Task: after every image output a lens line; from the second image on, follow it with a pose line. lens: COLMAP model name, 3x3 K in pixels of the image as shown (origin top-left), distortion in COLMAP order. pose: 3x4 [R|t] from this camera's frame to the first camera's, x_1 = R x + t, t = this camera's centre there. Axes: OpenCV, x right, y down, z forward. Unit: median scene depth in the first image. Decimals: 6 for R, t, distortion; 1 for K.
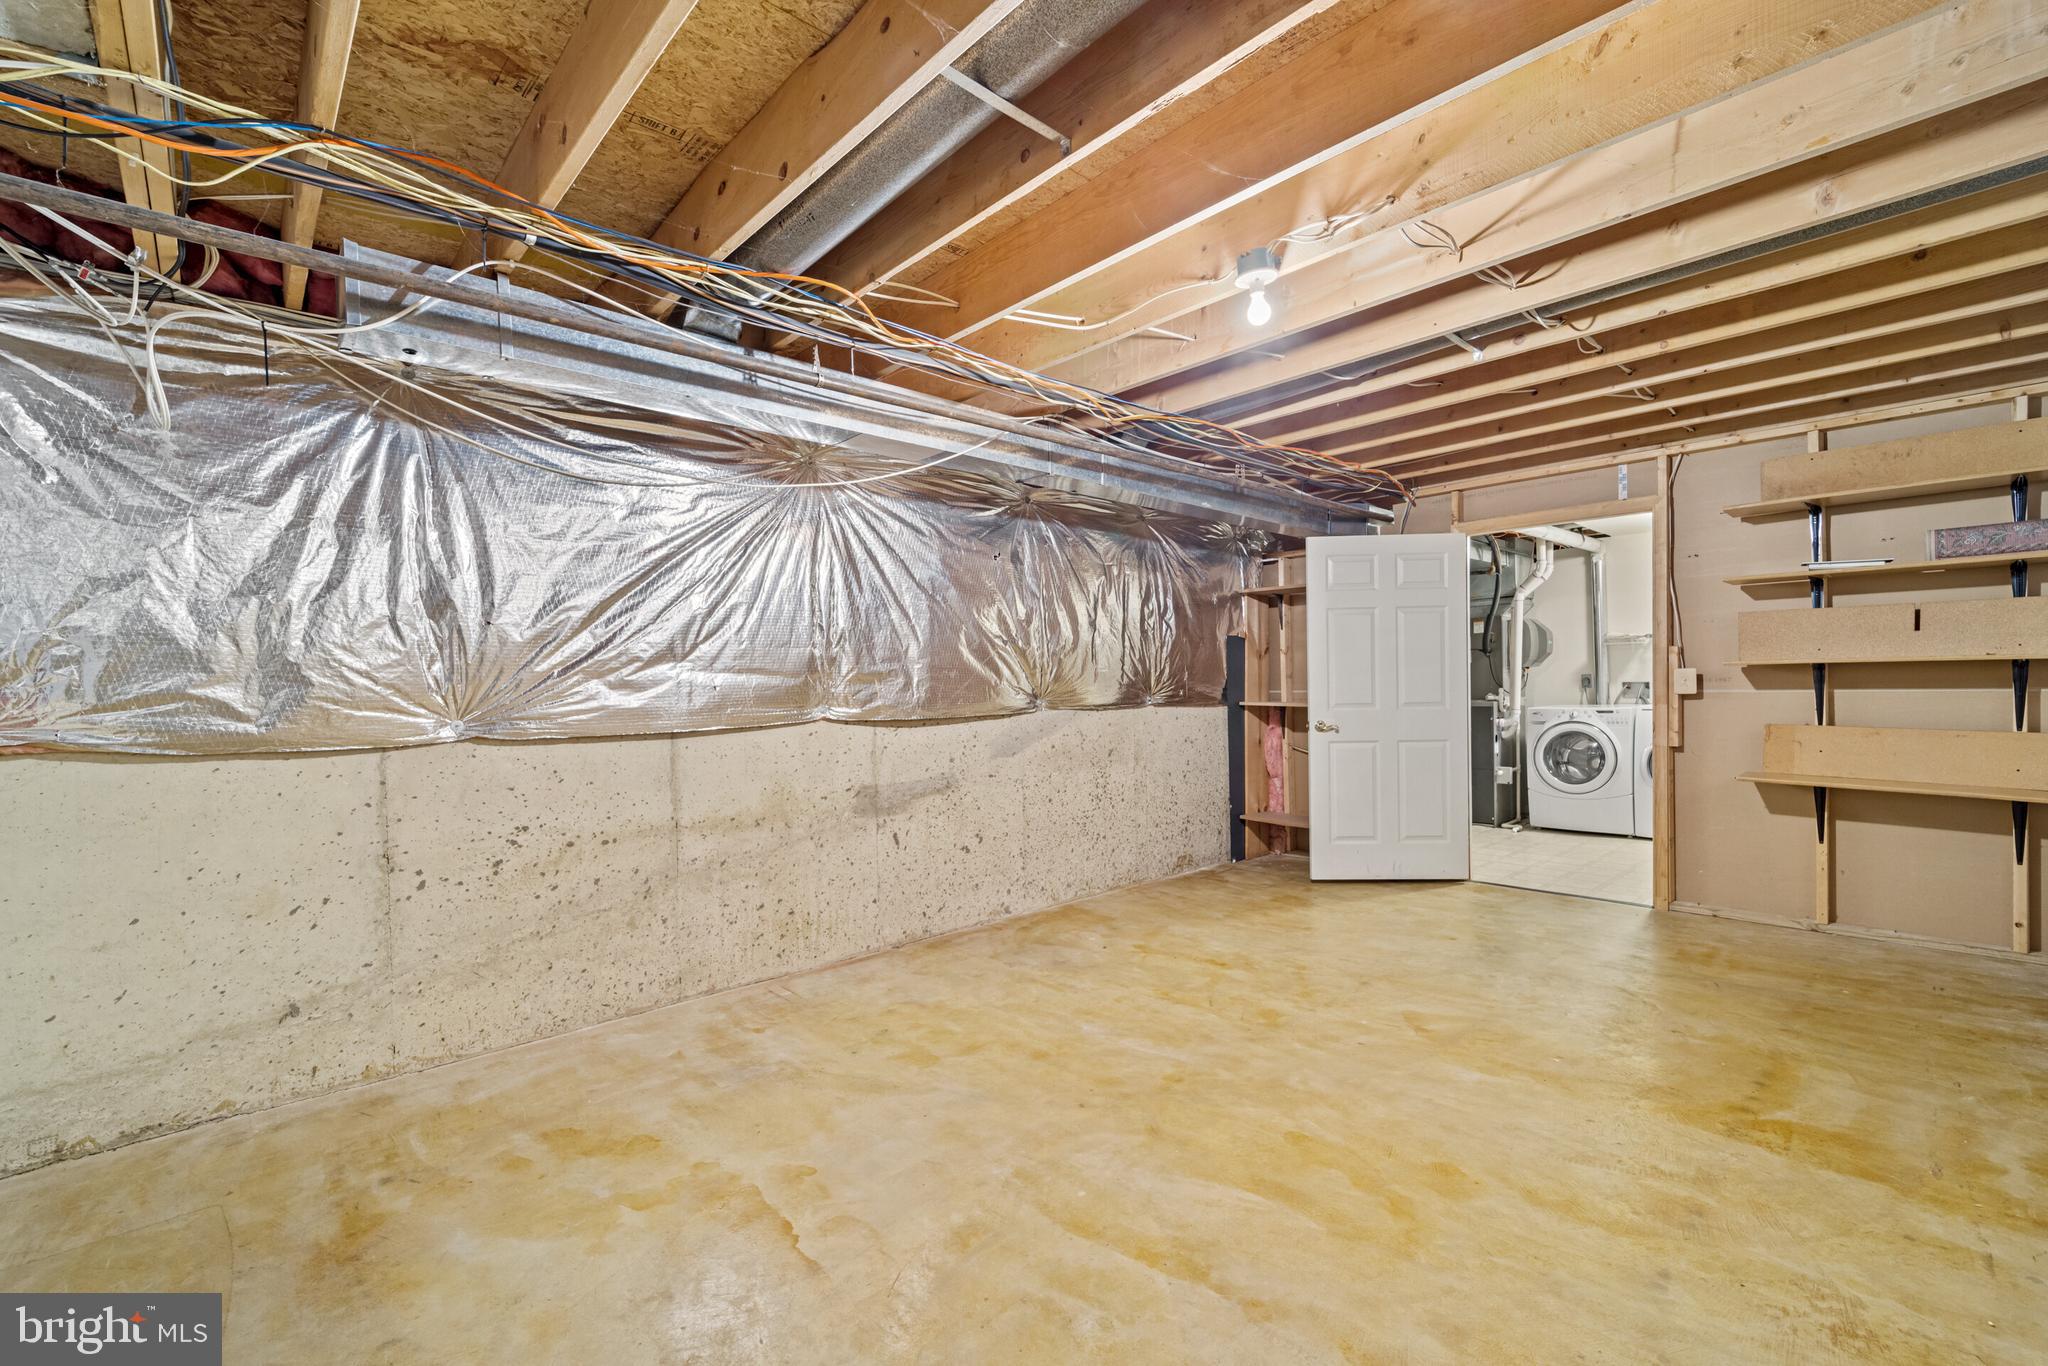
lens RADIAL K [[875.8, 0, 1027.0], [0, 875.8, 690.3], [0, 0, 1]] dist [-0.001202, -0.000034]
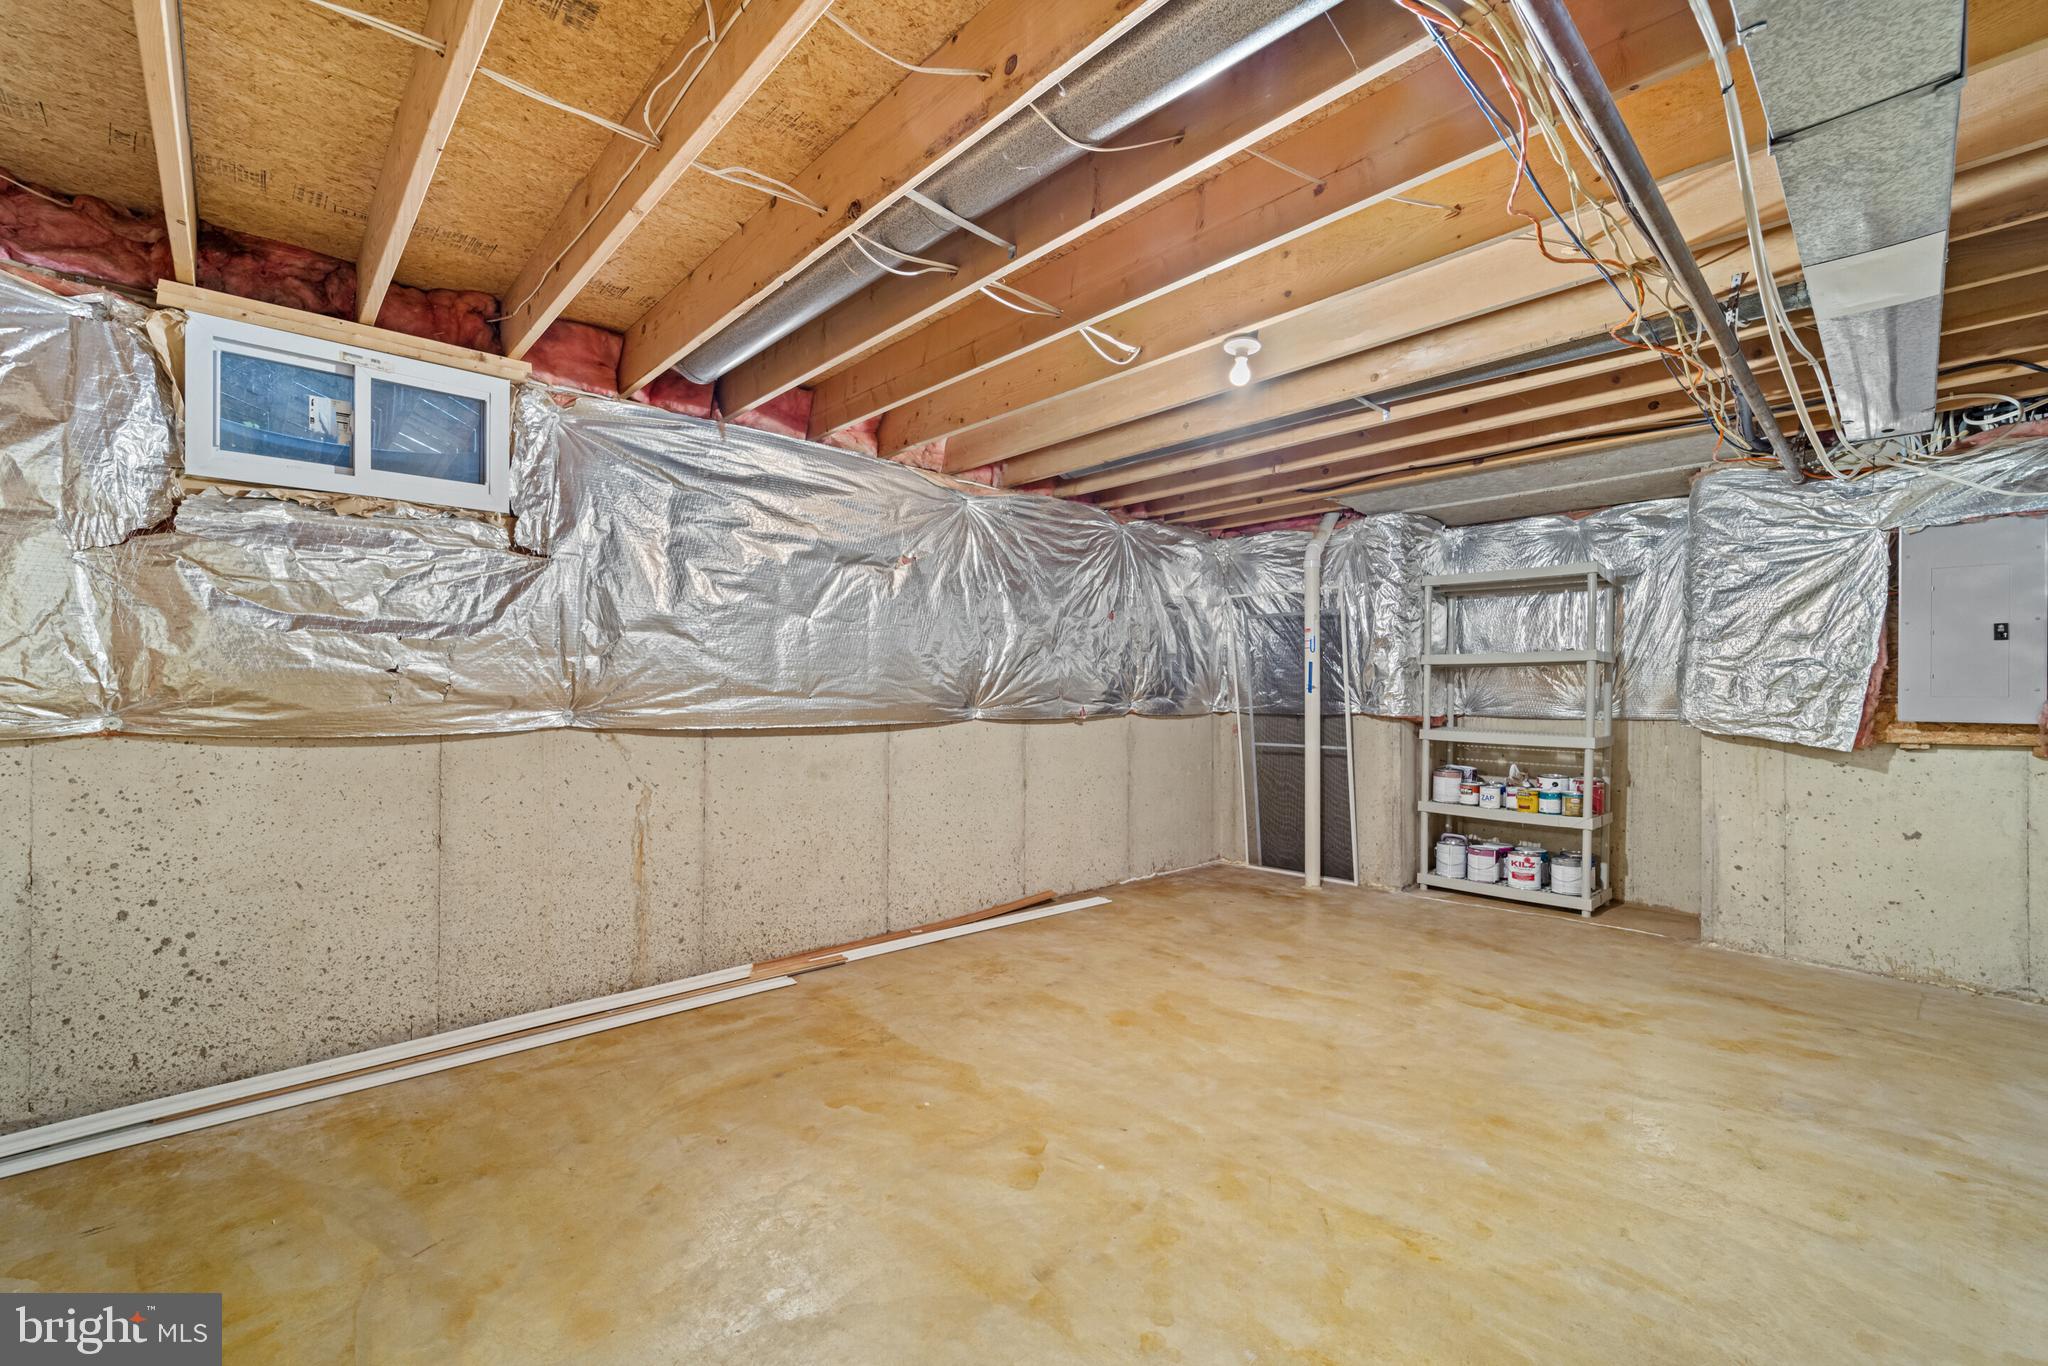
lens RADIAL K [[875.8, 0, 1021.9], [0, 875.8, 687.7], [0, 0, 1]] dist [-0.001202, -0.000034]
pose [[-0.999867, 0.015007, -0.006424, 0.487891], [0.014981, 0.999879, 0.004153, -0.022254], [0.006486, 0.004056, -0.999971, 1.871475]]
